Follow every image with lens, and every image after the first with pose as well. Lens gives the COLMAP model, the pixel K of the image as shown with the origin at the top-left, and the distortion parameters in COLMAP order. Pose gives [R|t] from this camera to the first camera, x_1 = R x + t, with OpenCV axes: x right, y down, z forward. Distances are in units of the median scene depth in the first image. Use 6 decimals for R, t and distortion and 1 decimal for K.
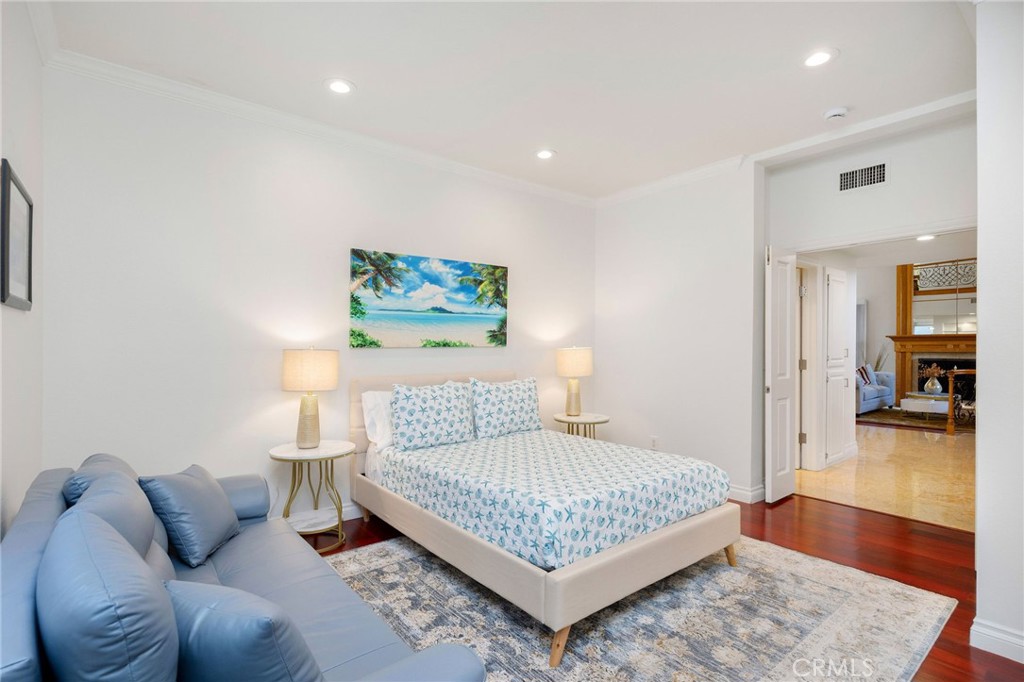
lens RADIAL K [[485.4, 0, 513.5], [0, 485.4, 349.0], [0, 0, 1]] dist [0.000595, -0.000304]
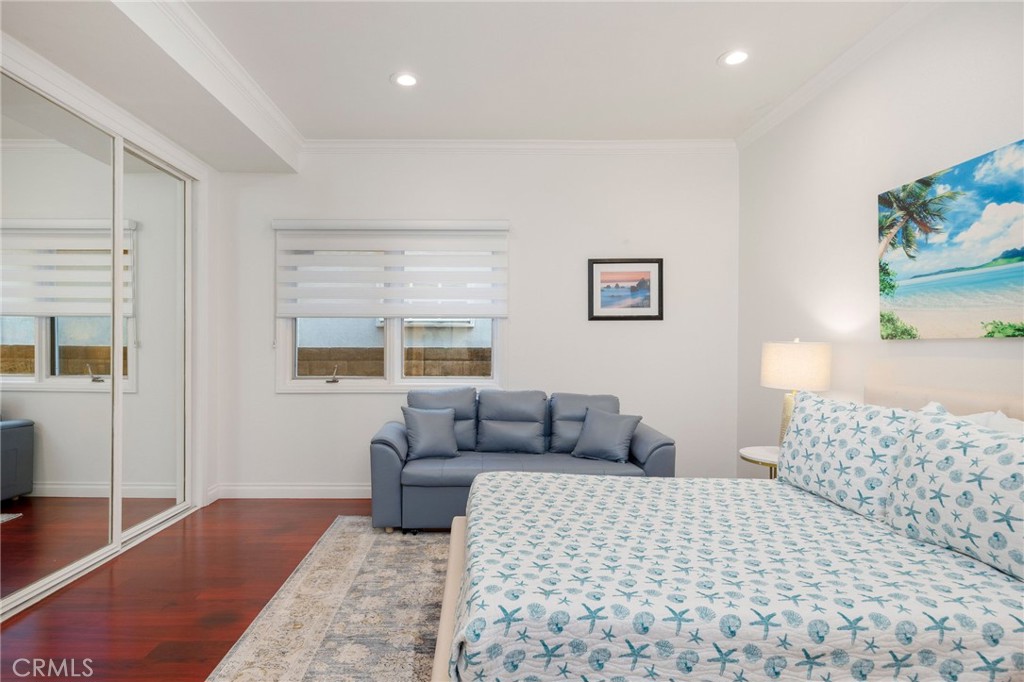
lens RADIAL K [[558.1, 0, 511.7], [0, 558.1, 338.6], [0, 0, 1]] dist [-0.006359, -0.000864]
pose [[-0.587153, -0.002261, -0.809473, 0.586453], [0.001341, 0.999992, -0.003767, -0.001881], [0.809475, -0.003297, -0.587145, 1.003716]]
